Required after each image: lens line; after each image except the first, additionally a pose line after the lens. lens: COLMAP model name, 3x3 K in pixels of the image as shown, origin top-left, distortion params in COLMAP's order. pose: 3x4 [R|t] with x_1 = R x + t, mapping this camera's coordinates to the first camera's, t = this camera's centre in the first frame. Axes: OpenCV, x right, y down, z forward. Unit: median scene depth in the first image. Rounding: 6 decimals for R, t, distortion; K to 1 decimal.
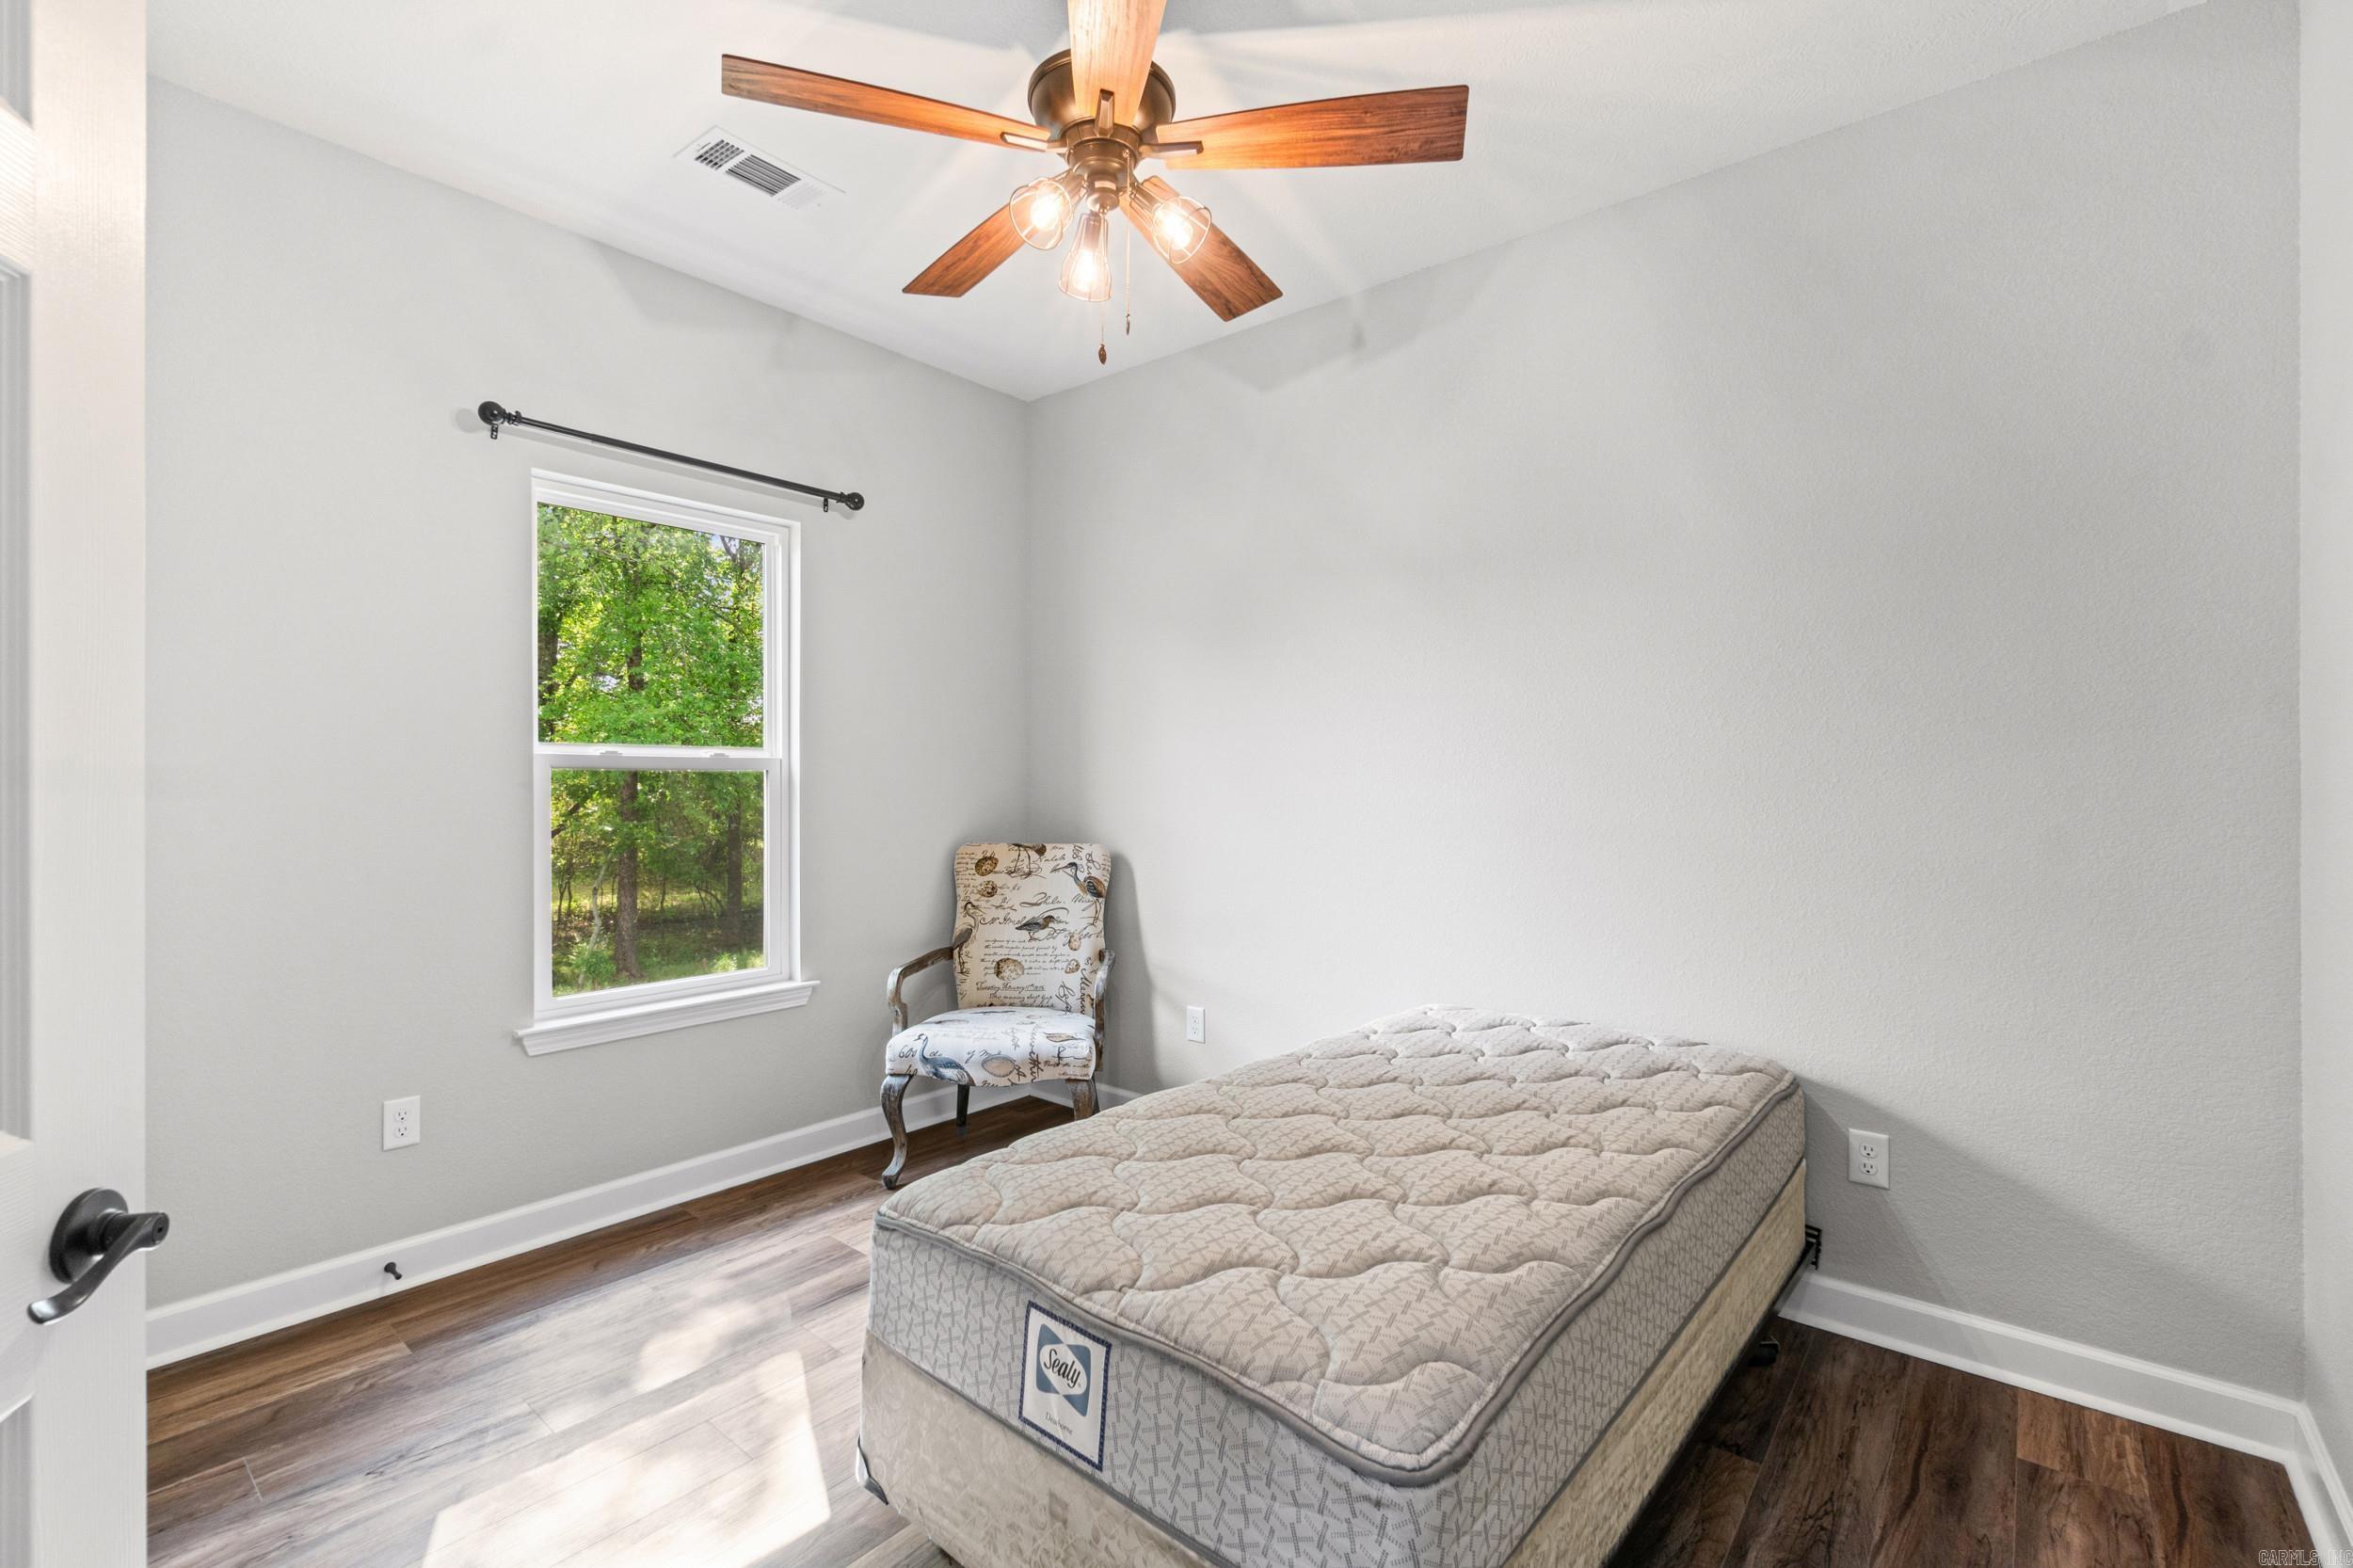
lens RADIAL K [[1046.1, 0, 1165.1], [0, 1046.1, 786.8], [0, 0, 1]] dist [-0.003372, 0.000352]
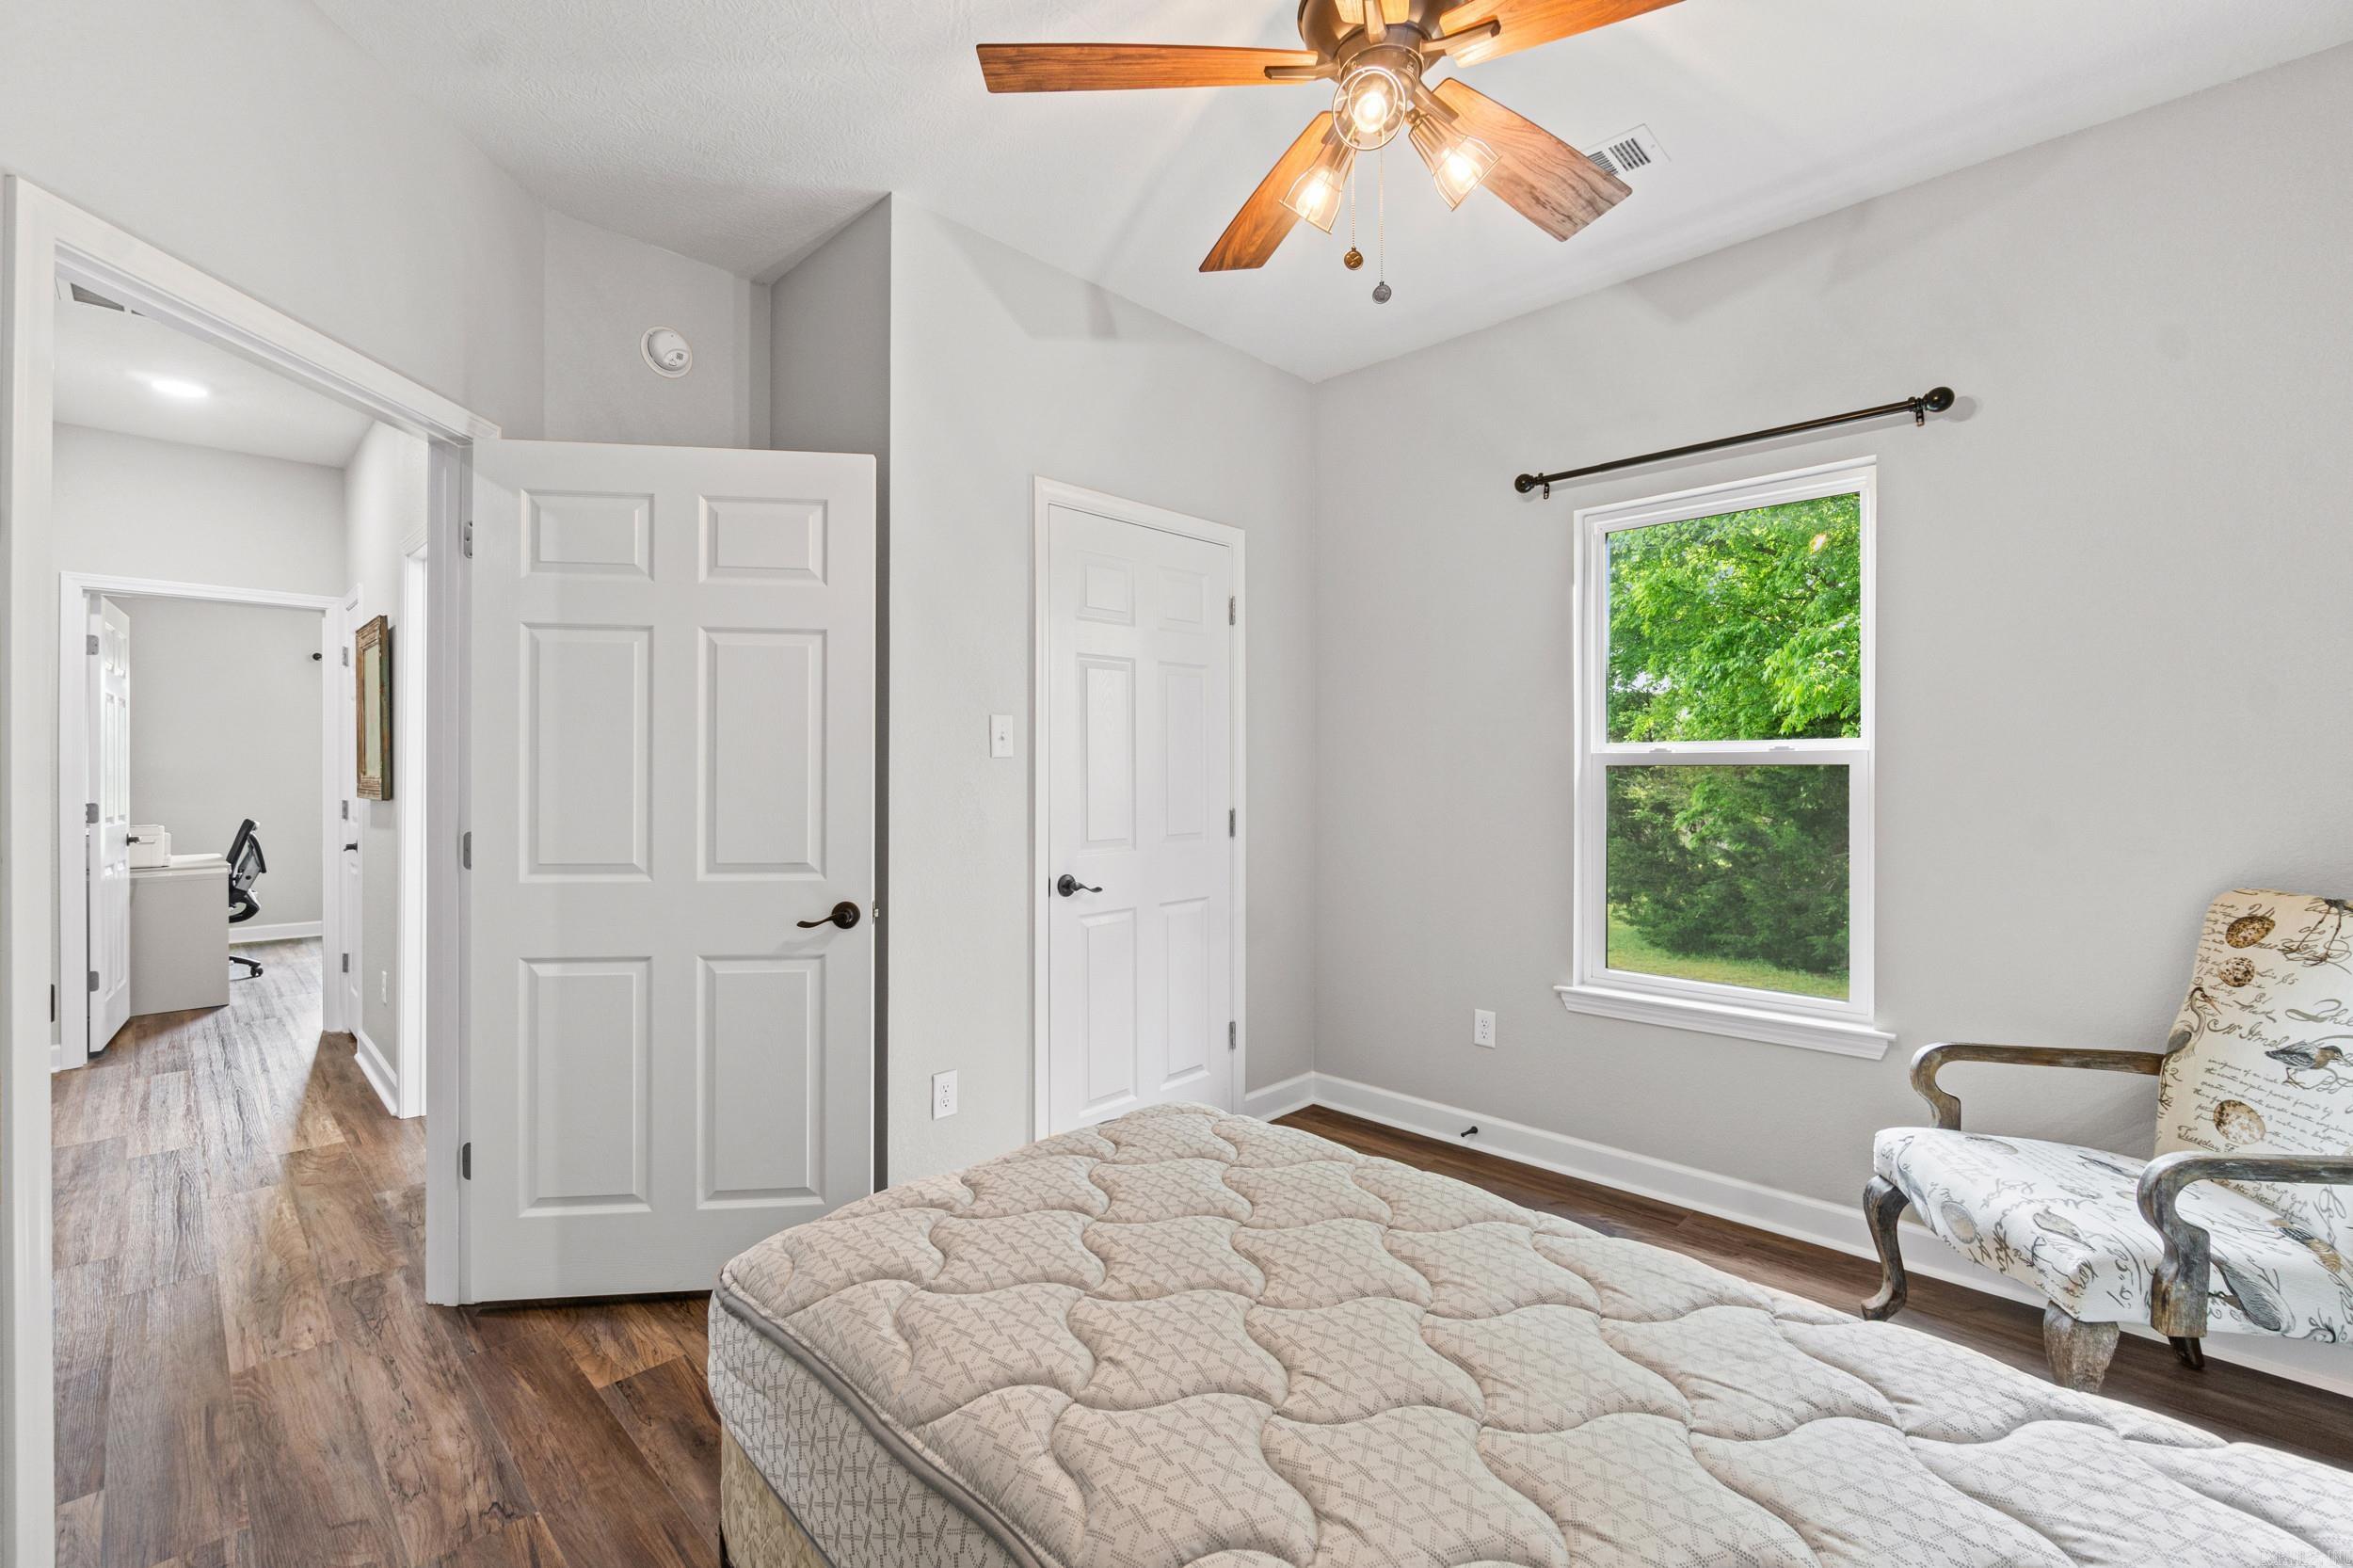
lens RADIAL K [[1002.6, 0, 1176.5], [0, 1002.6, 784.0], [0, 0, 1]] dist [-0.000457, 0.000243]
pose [[-0.076125, 0.006445, -0.997077, 0.449969], [-0.008723, 0.999937, 0.007129, -0.002270], [0.997060, 0.009241, -0.076064, 0.519997]]
